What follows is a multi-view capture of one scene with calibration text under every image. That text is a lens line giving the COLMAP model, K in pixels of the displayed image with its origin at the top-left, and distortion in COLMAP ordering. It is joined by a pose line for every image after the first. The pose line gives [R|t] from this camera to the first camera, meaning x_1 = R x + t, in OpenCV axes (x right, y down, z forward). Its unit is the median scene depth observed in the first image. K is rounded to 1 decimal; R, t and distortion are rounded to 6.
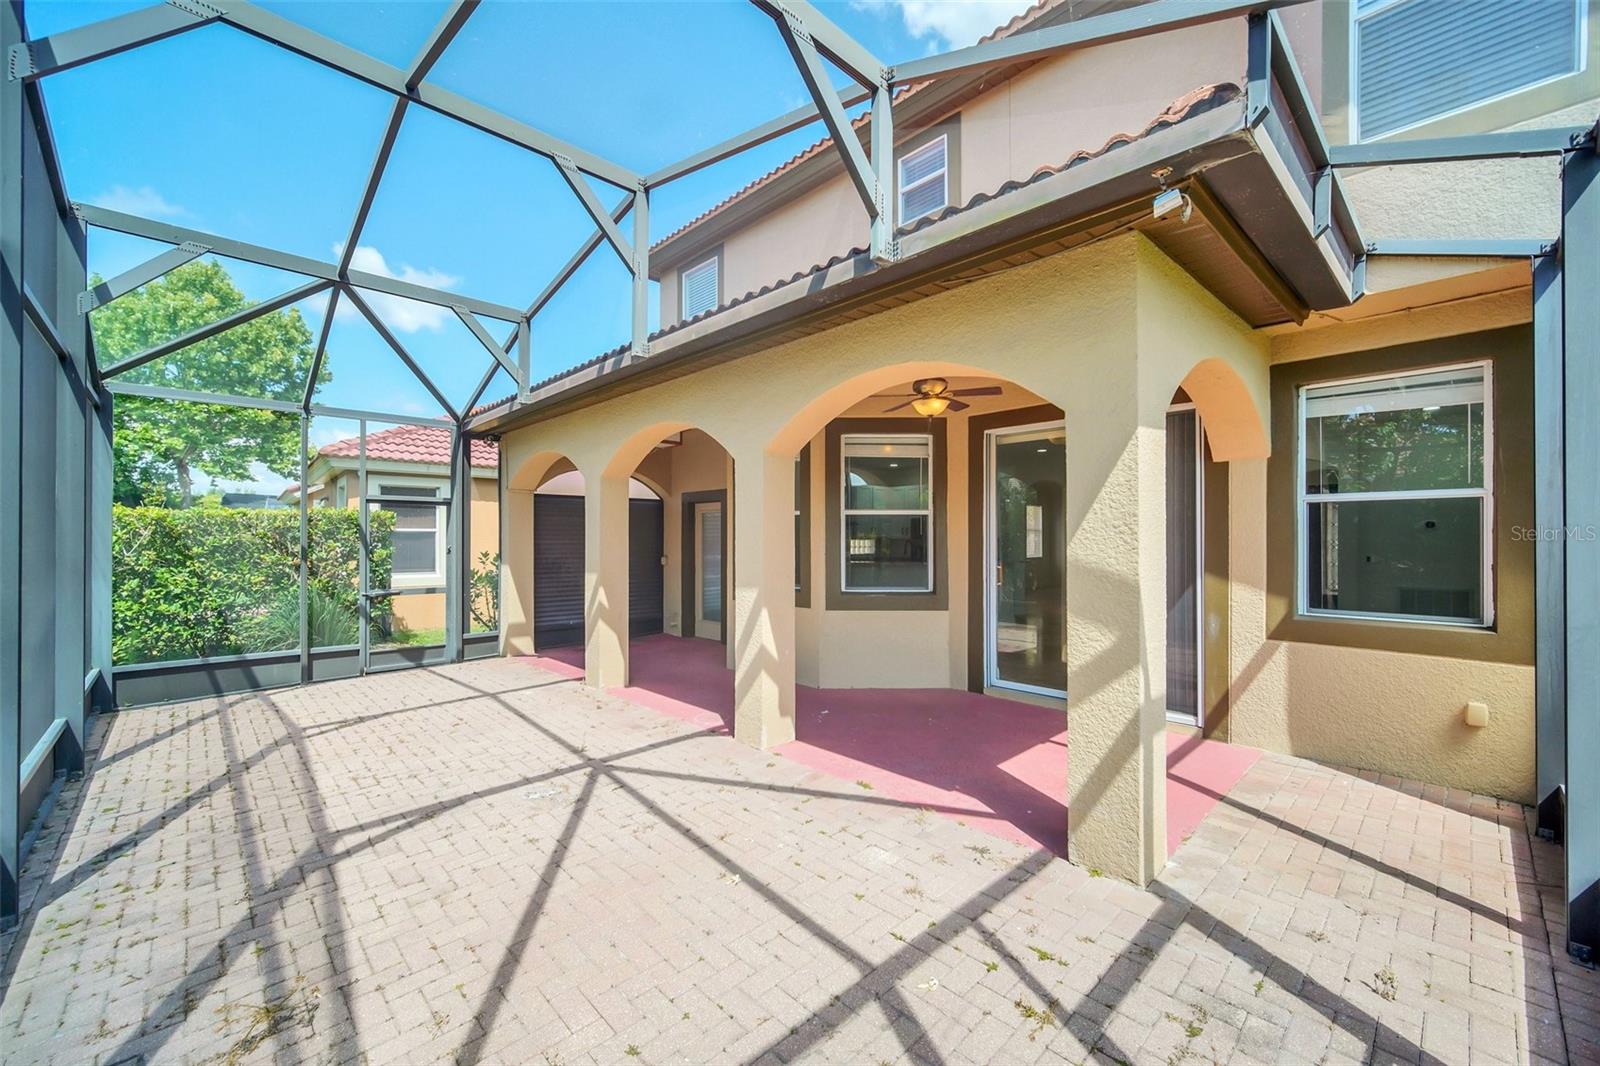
lens RADIAL K [[639.0, 0, 801.1], [0, 639.0, 539.0], [0, 0, 1]] dist [0.003236, 0.000301]
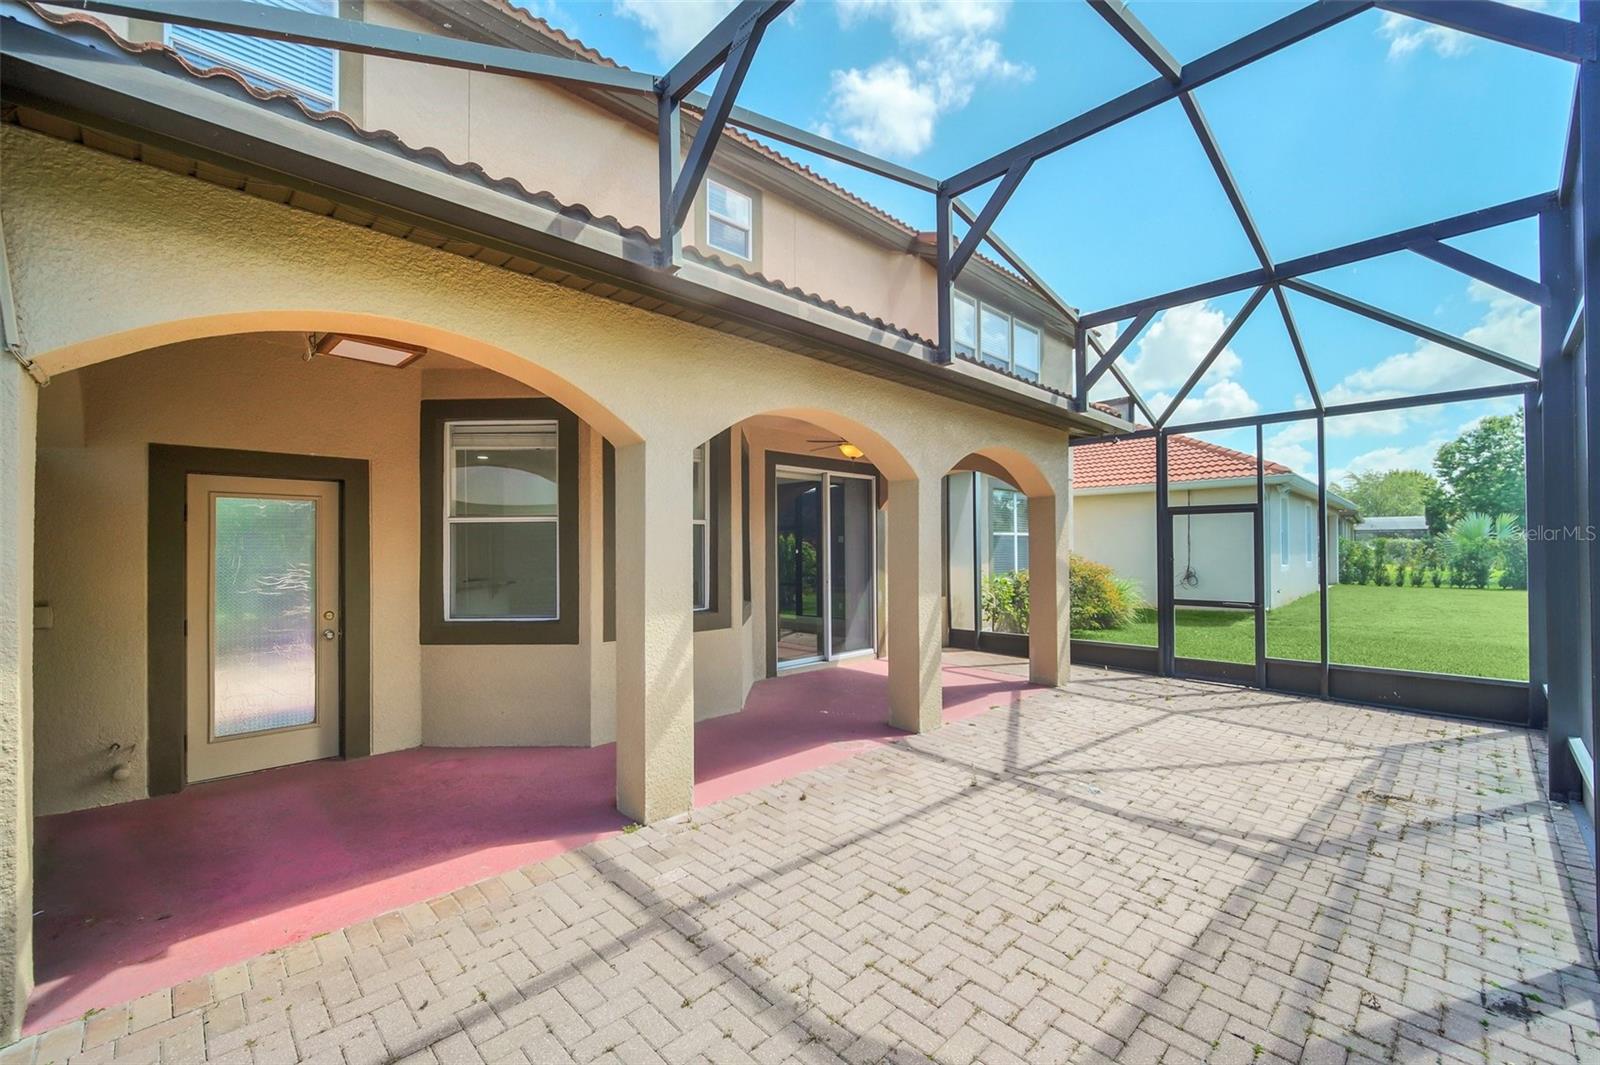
lens RADIAL K [[639.0, 0, 796.2], [0, 639.0, 530.4], [0, 0, 1]] dist [0.003236, 0.000301]
pose [[0.003981, 0.033507, 0.999431, -1.628865], [0.003392, 0.999432, -0.033521, 0.000858], [-0.999986, 0.003524, 0.003865, 1.616249]]
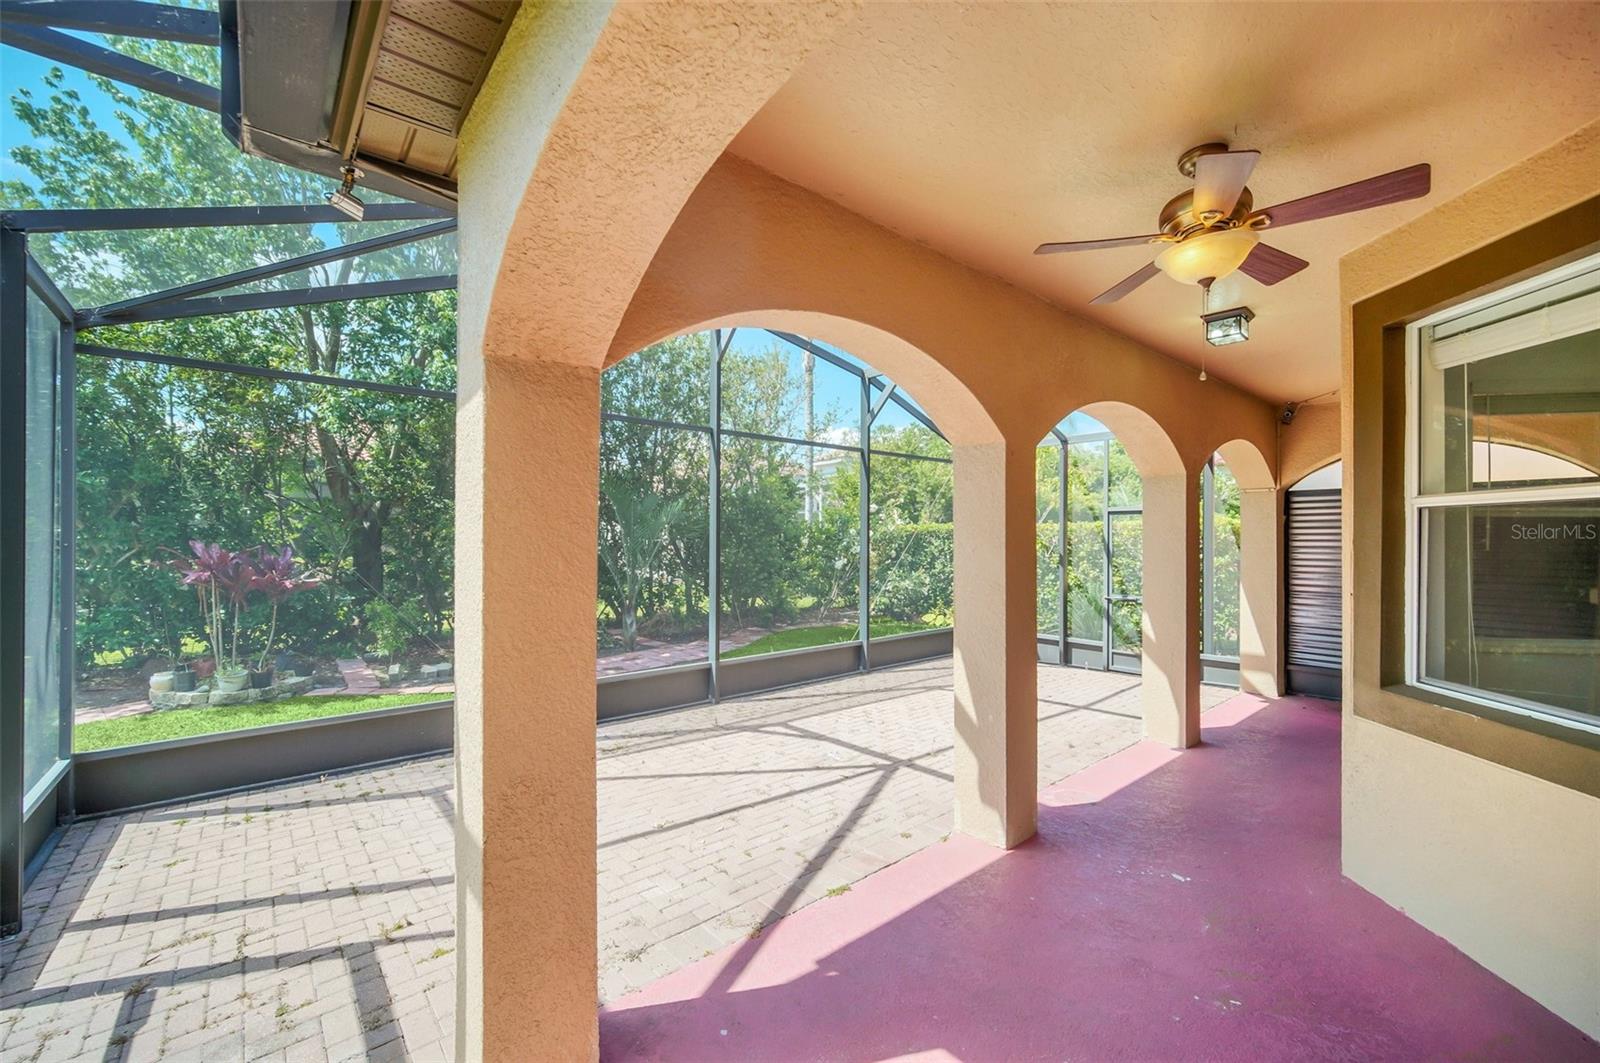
lens RADIAL K [[639.0, 0, 806.7], [0, 639.0, 541.9], [0, 0, 1]] dist [0.003236, 0.000301]
pose [[-0.042584, 0.005336, -0.999079, 0.934320], [-0.000604, 0.999985, 0.005367, -0.035572], [0.999093, 0.000832, -0.042580, 1.084737]]
